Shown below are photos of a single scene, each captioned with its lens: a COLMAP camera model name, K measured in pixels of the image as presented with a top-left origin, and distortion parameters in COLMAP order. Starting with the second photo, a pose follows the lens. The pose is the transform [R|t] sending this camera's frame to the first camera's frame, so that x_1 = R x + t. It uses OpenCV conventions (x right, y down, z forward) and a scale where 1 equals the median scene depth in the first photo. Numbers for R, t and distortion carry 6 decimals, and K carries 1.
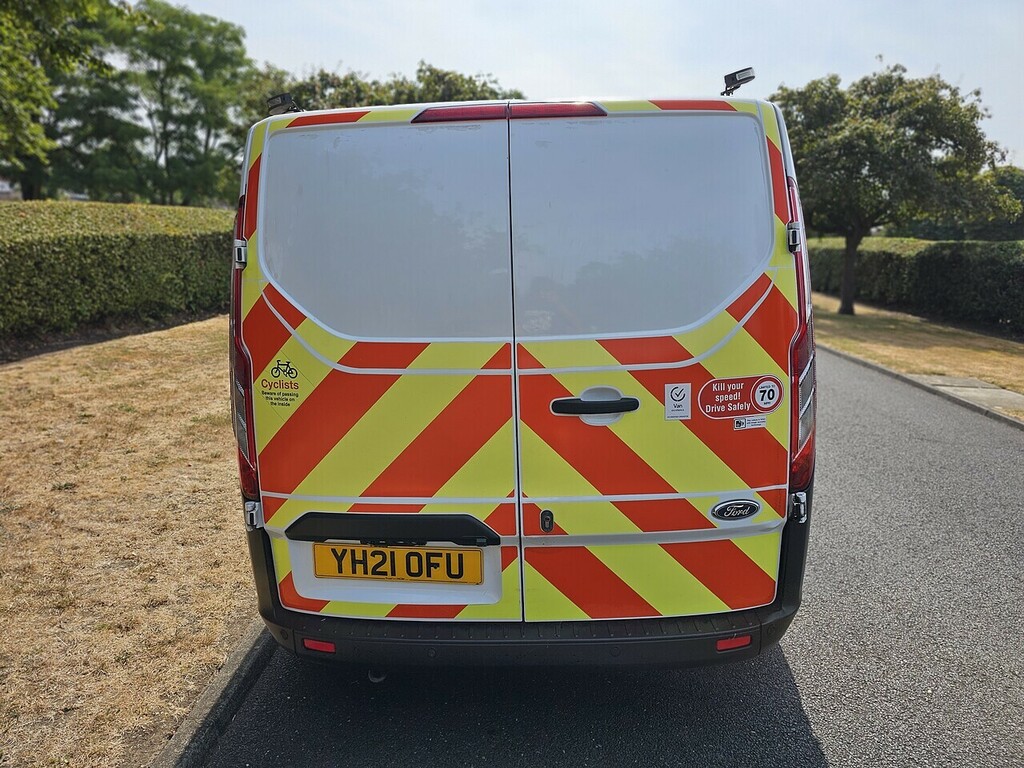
lens RADIAL K [[684.6, 0, 522.1], [0, 684.6, 383.1], [0, 0, 1]] dist [0.071616, -0.073644]
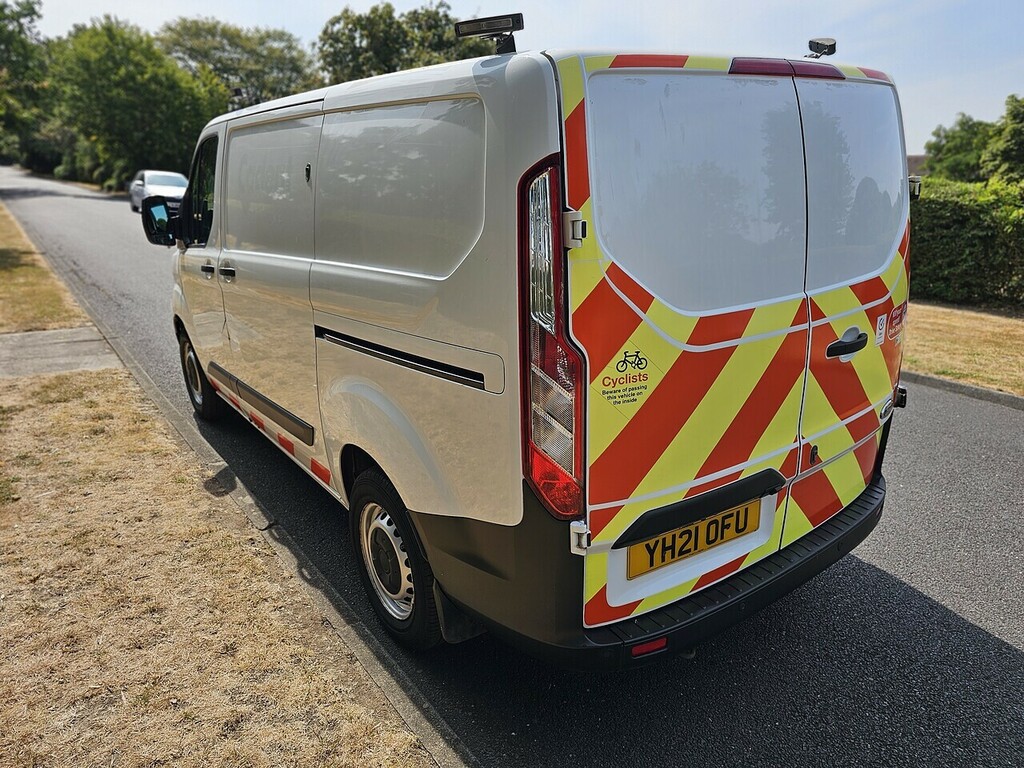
lens RADIAL K [[684.6, 0, 522.1], [0, 684.6, 383.1], [0, 0, 1]] dist [0.071616, -0.073644]
pose [[0.786327, -0.191042, 0.587532, -0.954730], [0.130830, 0.980912, 0.143857, -0.133138], [-0.603800, -0.036252, 0.796311, 0.393178]]
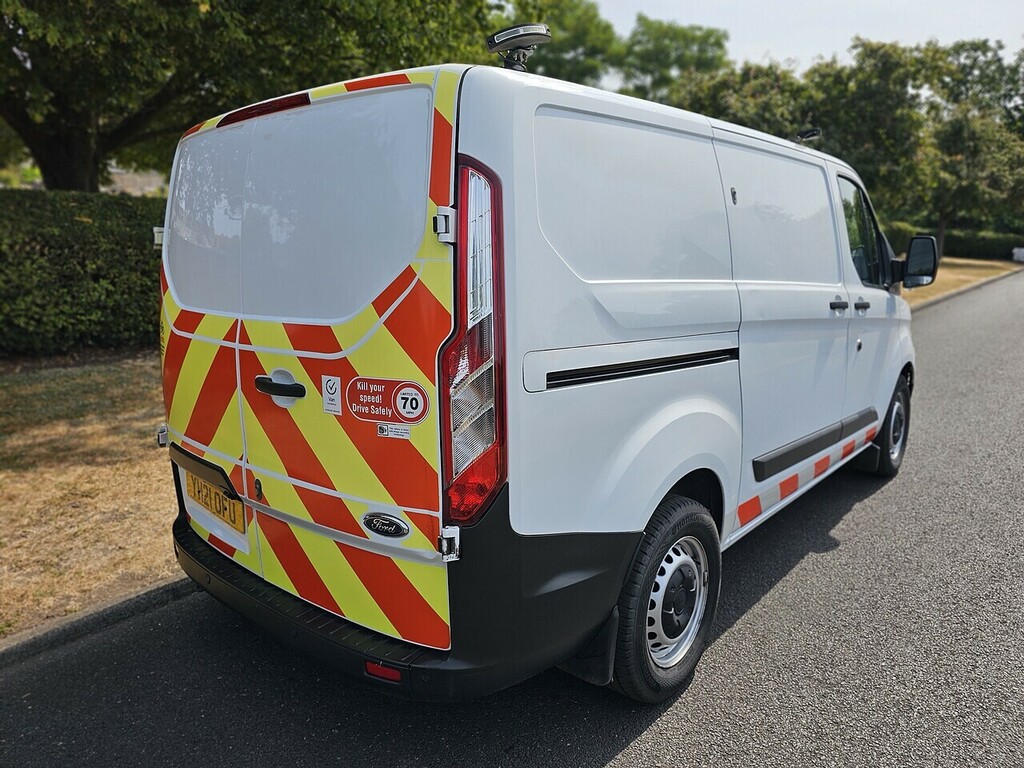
lens RADIAL K [[684.6, 0, 522.1], [0, 684.6, 383.1], [0, 0, 1]] dist [0.071616, -0.073644]
pose [[0.782447, 0.136129, -0.607656, 0.973910], [-0.134618, 0.989716, 0.048378, -0.068596], [0.607993, 0.043948, 0.792725, 0.384893]]
